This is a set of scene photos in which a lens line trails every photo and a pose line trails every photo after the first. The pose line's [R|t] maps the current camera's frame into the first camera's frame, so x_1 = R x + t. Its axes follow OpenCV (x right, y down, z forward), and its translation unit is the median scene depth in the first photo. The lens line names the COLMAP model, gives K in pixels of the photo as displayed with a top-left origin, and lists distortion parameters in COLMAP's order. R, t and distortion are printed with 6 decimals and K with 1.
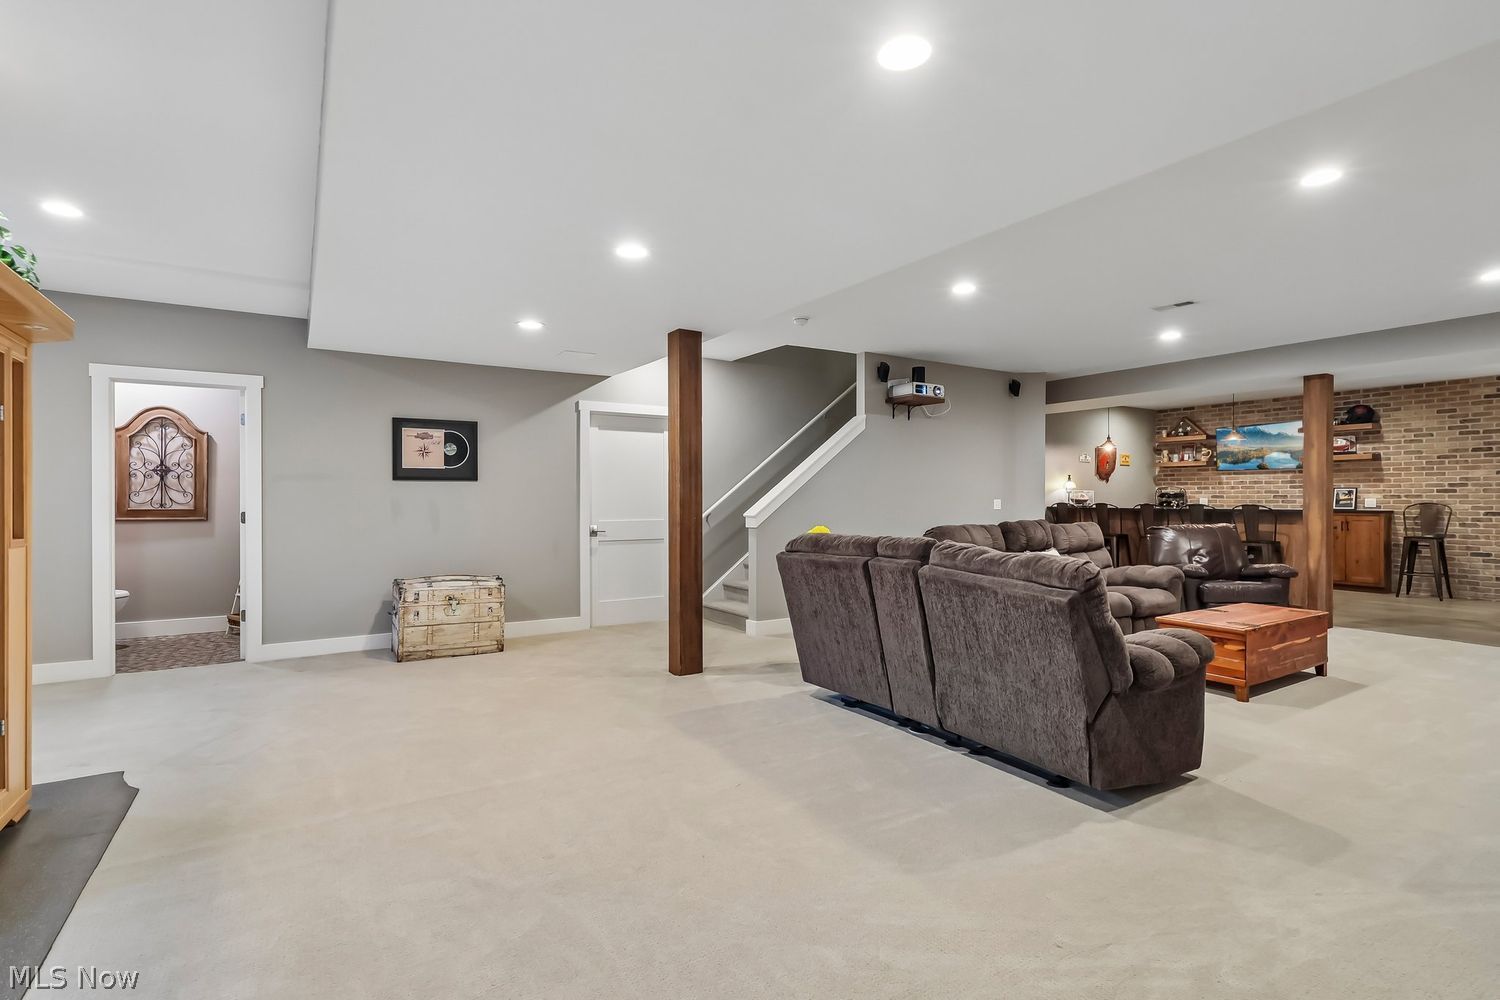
lens RADIAL K [[705.7, 0, 743.9], [0, 705.7, 503.0], [0, 0, 1]] dist [-0.001803, 0.001091]
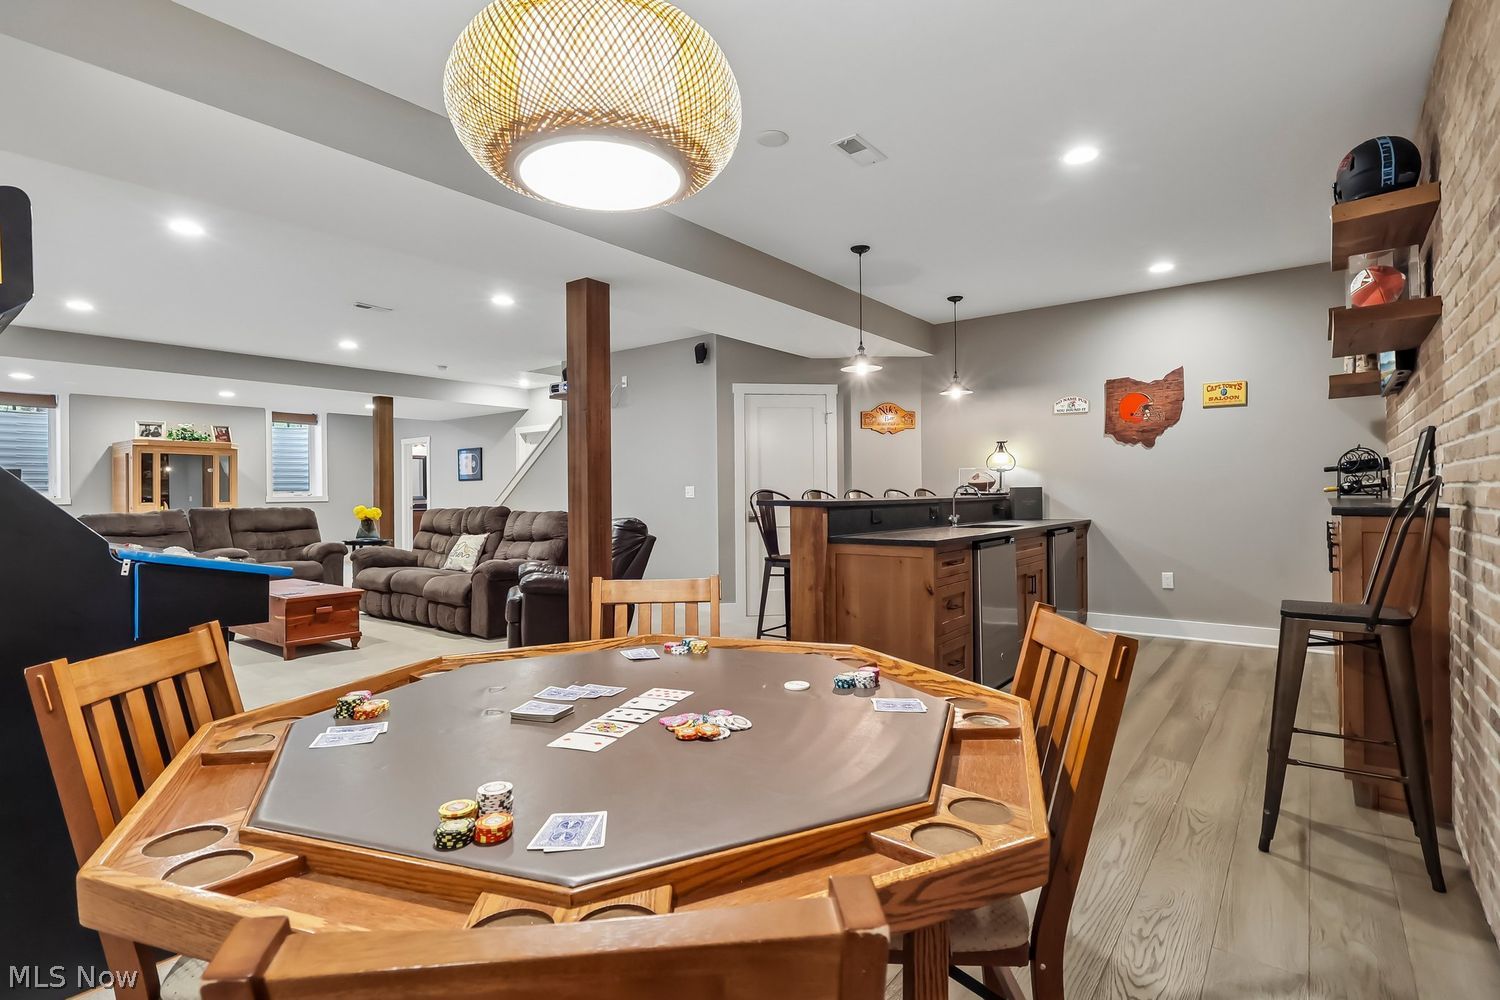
lens RADIAL K [[705.7, 0, 715.9], [0, 705.7, 500.4], [0, 0, 1]] dist [-0.001803, 0.001091]
pose [[0.365651, 0.006238, -0.930731, 1.095143], [0.003794, 0.999959, 0.008193, 0.003856], [0.930744, -0.006527, 0.365613, 0.669497]]
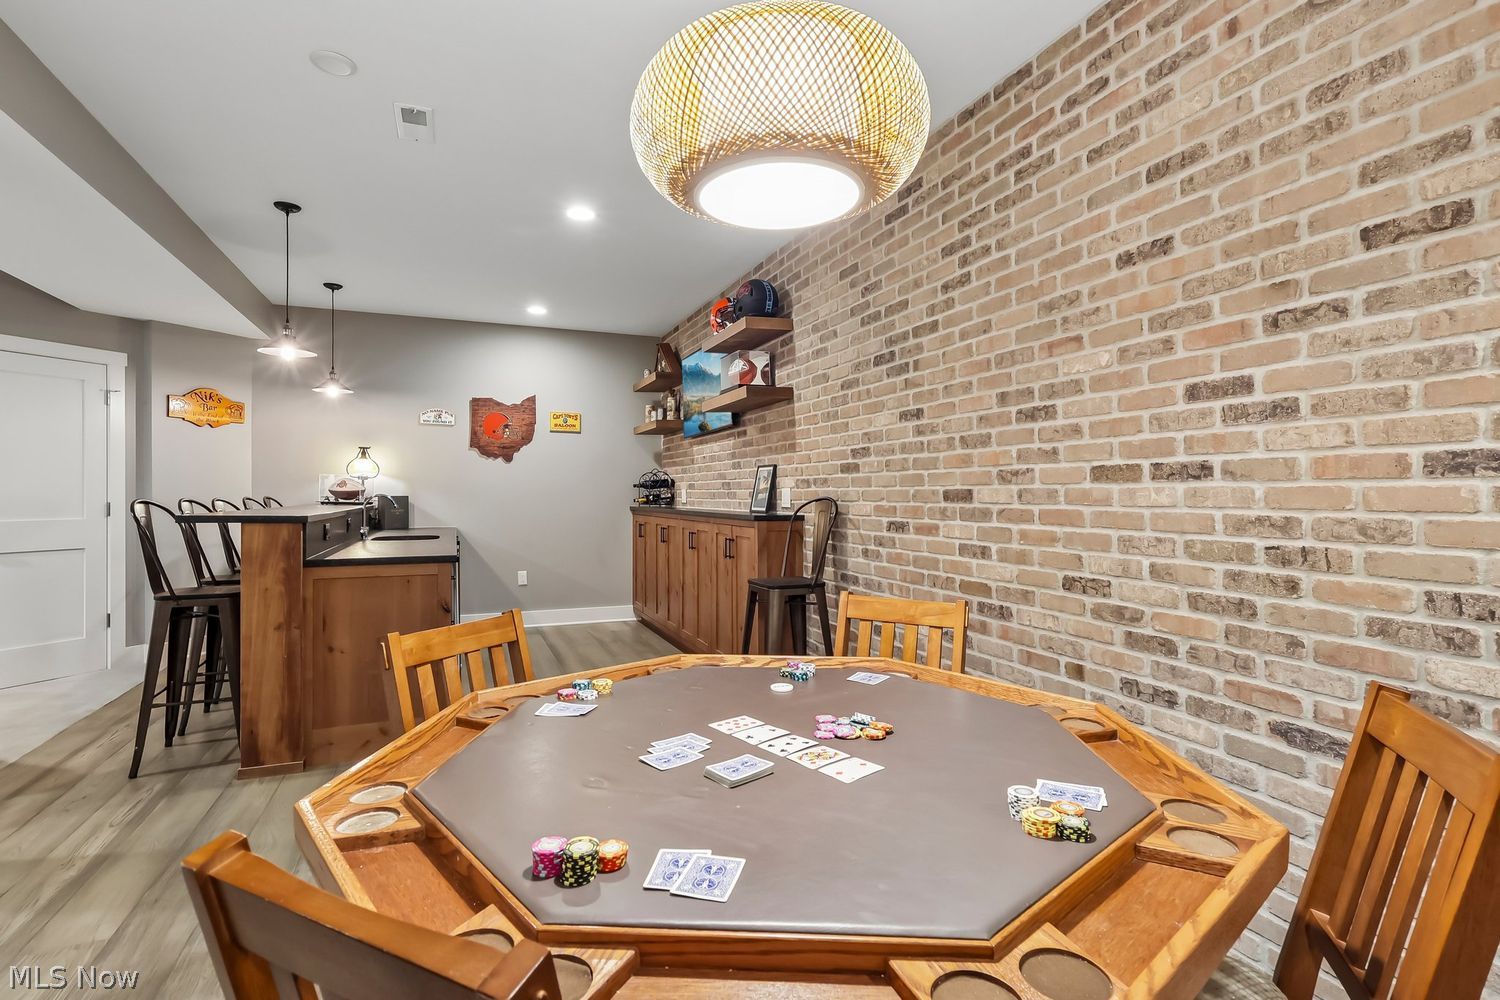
lens RADIAL K [[705.7, 0, 752.3], [0, 705.7, 492.1], [0, 0, 1]] dist [-0.001803, 0.001091]
pose [[0.988660, -0.001195, -0.150169, 1.002446], [-0.000198, 0.999957, -0.009258, 0.000339], [0.150174, 0.009182, 0.988617, 0.590961]]
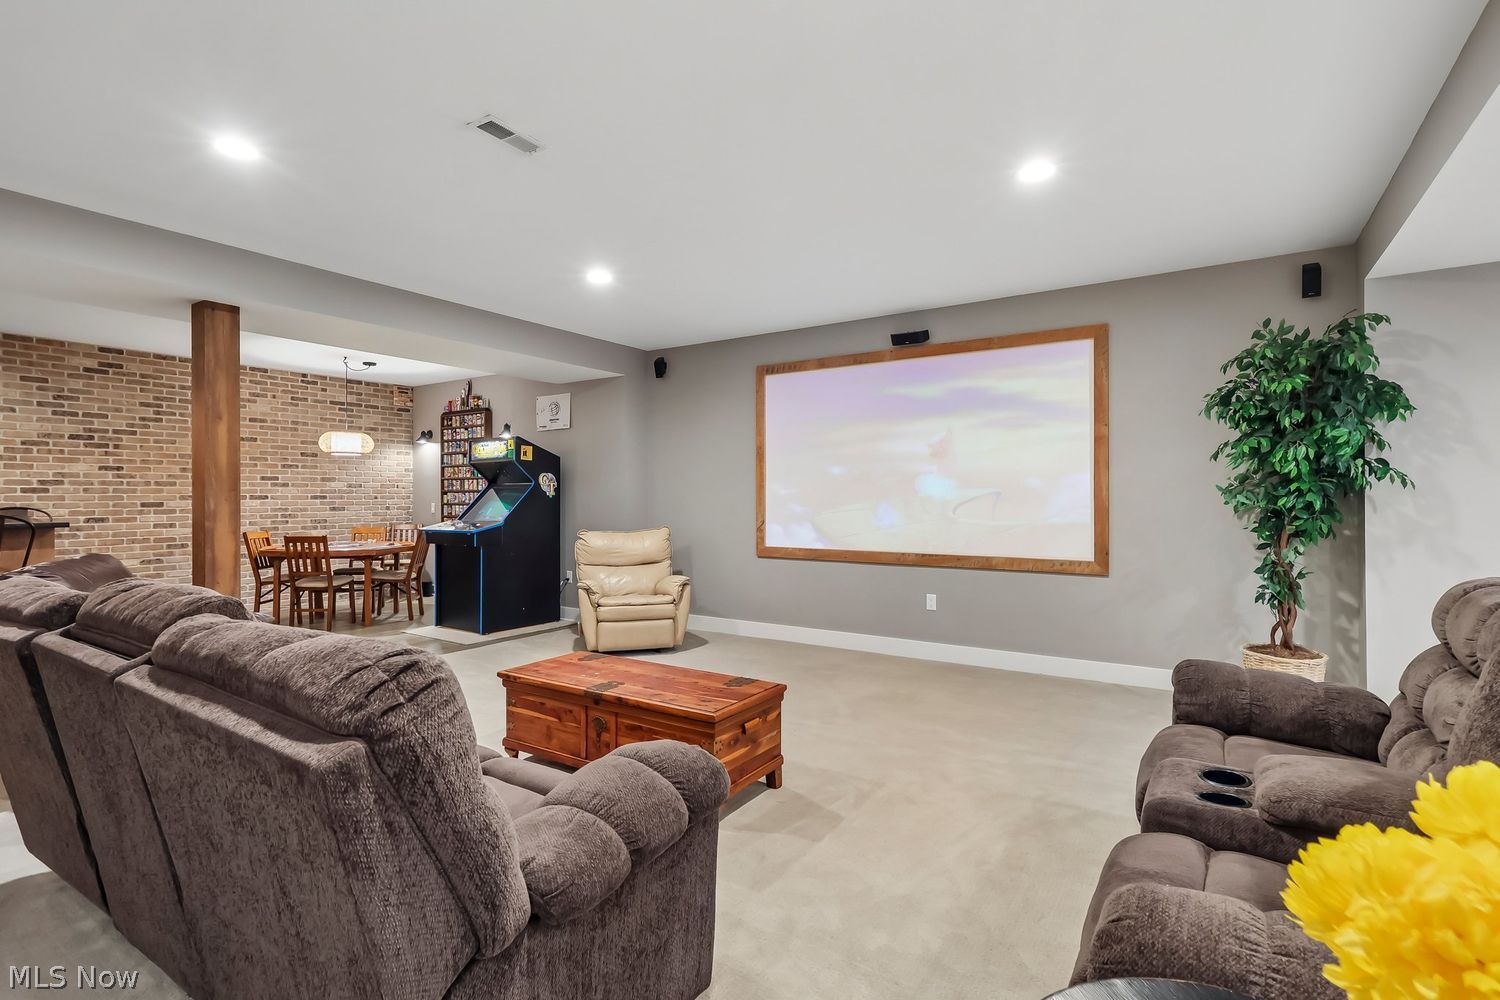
lens RADIAL K [[705.7, 0, 748.5], [0, 705.7, 493.9], [0, 0, 1]] dist [-0.001803, 0.001091]
pose [[-0.411597, 0.001794, 0.911364, 0.041051], [0.008114, 0.999966, 0.001696, -0.009073], [-0.911330, 0.008093, -0.411598, 0.633087]]
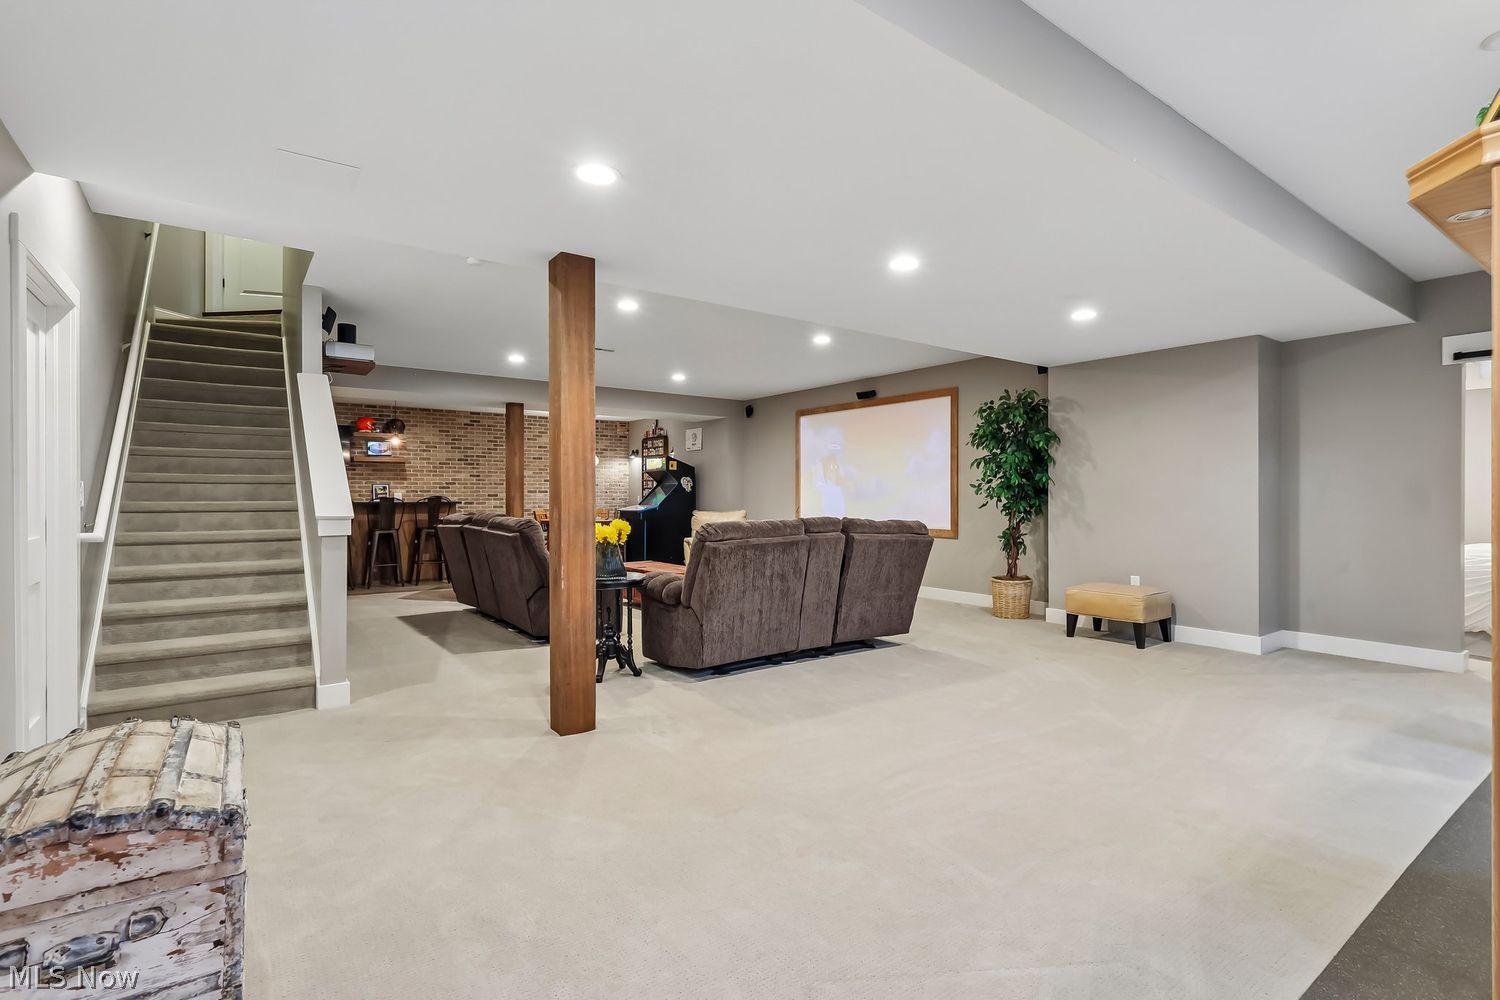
lens RADIAL K [[705.7, 0, 755.4], [0, 705.7, 494.6], [0, 0, 1]] dist [-0.001803, 0.001091]
pose [[-0.073013, -0.001603, 0.997330, -0.463569], [0.005500, 0.999983, 0.002010, -0.002359], [-0.997316, 0.005632, -0.073003, 0.480493]]
